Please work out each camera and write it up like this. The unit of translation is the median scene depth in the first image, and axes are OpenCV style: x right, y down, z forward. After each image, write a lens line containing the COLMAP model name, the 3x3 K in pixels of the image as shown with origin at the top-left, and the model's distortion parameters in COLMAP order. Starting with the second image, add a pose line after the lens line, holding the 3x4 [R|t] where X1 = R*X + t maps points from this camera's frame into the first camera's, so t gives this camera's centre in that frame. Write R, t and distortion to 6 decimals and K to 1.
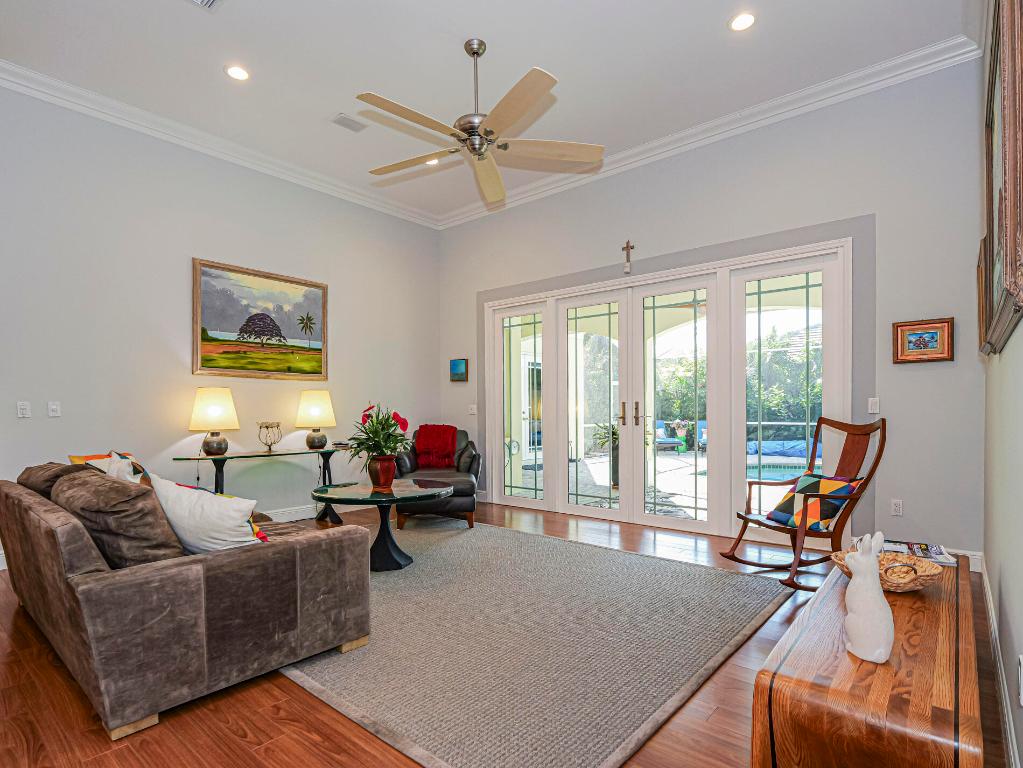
lens RADIAL K [[541.4, 0, 508.1], [0, 541.4, 414.7], [0, 0, 1]] dist [-0.001737, -0.000774]
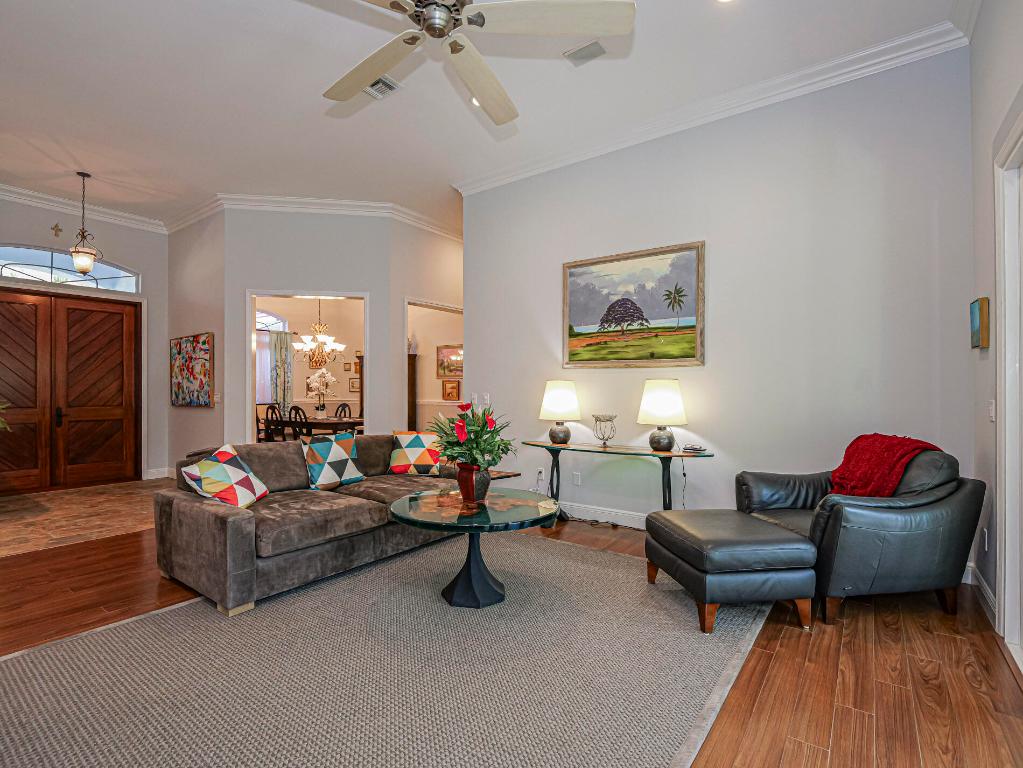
lens RADIAL K [[496.3, 0, 511.5], [0, 496.3, 384.0], [0, 0, 1]] dist [-0.003012, -0.000790]
pose [[0.073387, -0.039966, -0.996502, 0.464167], [-0.034569, 0.998494, -0.042592, 0.002740], [0.996704, 0.037574, 0.071895, 0.934923]]
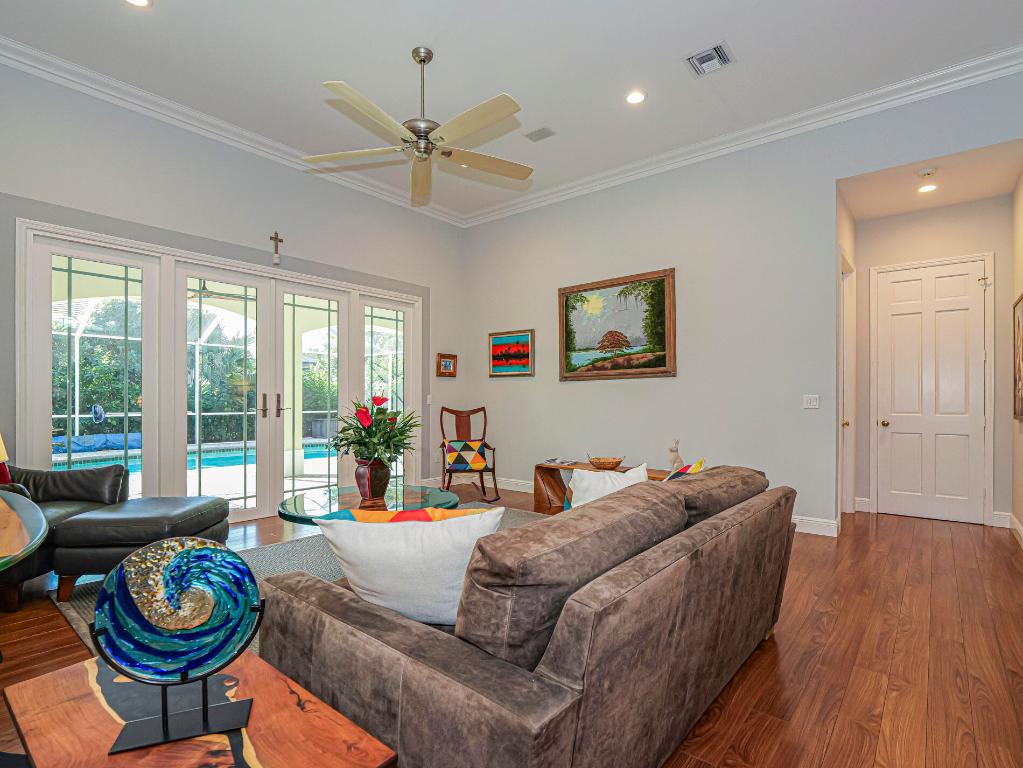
lens RADIAL K [[533.3, 0, 481.9], [0, 533.3, 398.6], [0, 0, 1]] dist [-0.021063, -0.000233]
pose [[0.005027, 0.005742, 0.999971, -0.935669], [0.003641, 0.999977, -0.005761, -0.010257], [-0.999981, 0.003670, 0.005006, 0.770417]]
